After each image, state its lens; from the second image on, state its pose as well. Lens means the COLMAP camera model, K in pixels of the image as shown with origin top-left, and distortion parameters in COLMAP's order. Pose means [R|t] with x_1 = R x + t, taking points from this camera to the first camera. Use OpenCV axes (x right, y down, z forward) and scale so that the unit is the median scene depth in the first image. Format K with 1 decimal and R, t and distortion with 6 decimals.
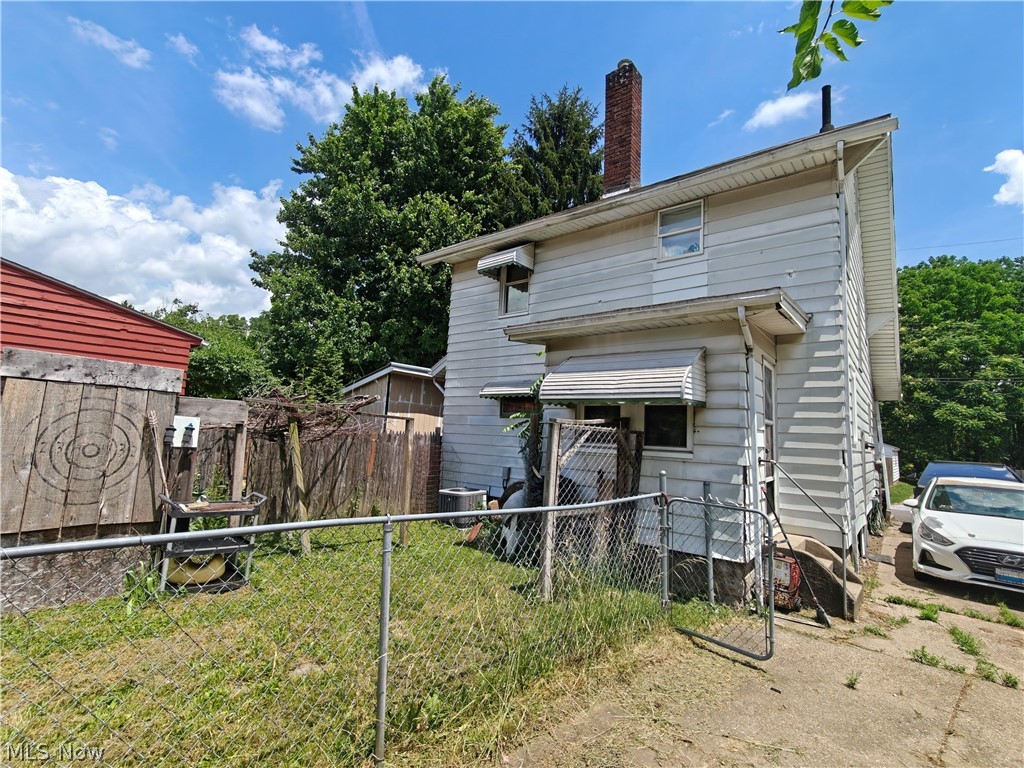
lens RADIAL K [[493.0, 0, 512.0], [0, 493.0, 384.0], [0, 0, 1]] dist [0.001441, 0.000665]
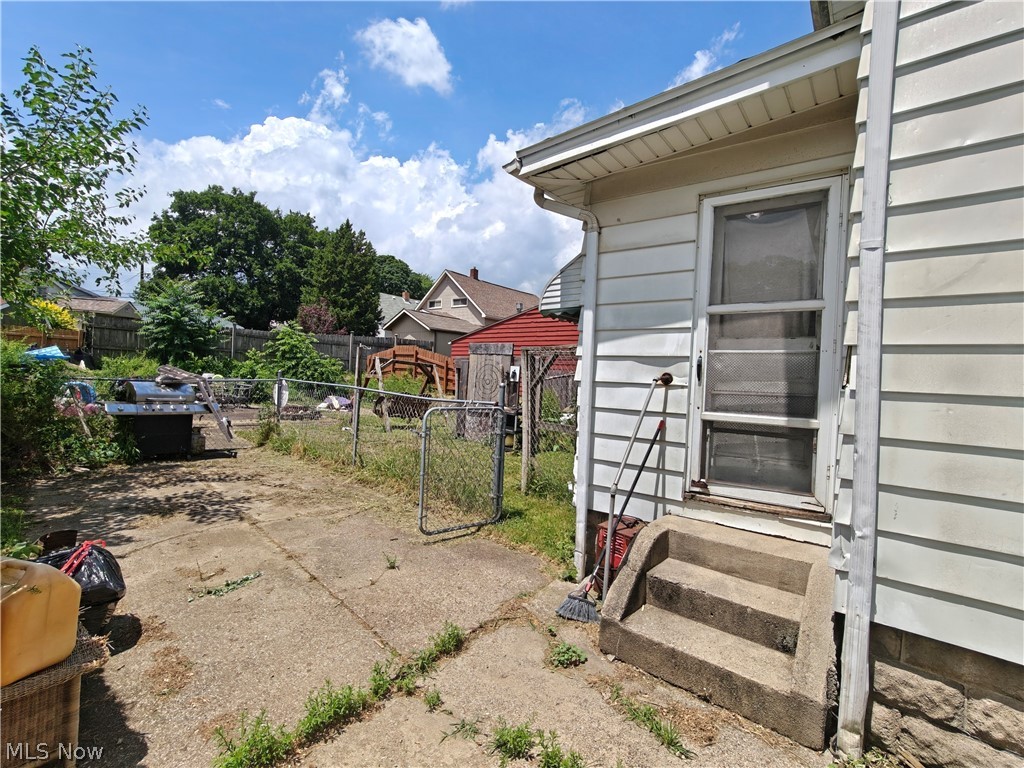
lens RADIAL K [[493.0, 0, 512.0], [0, 493.0, 384.0], [0, 0, 1]] dist [0.001441, 0.000665]
pose [[0.004222, -0.024535, -0.999690, 1.511968], [0.064546, 0.997621, -0.024212, 0.206007], [0.997906, -0.064424, 0.005795, 1.080072]]
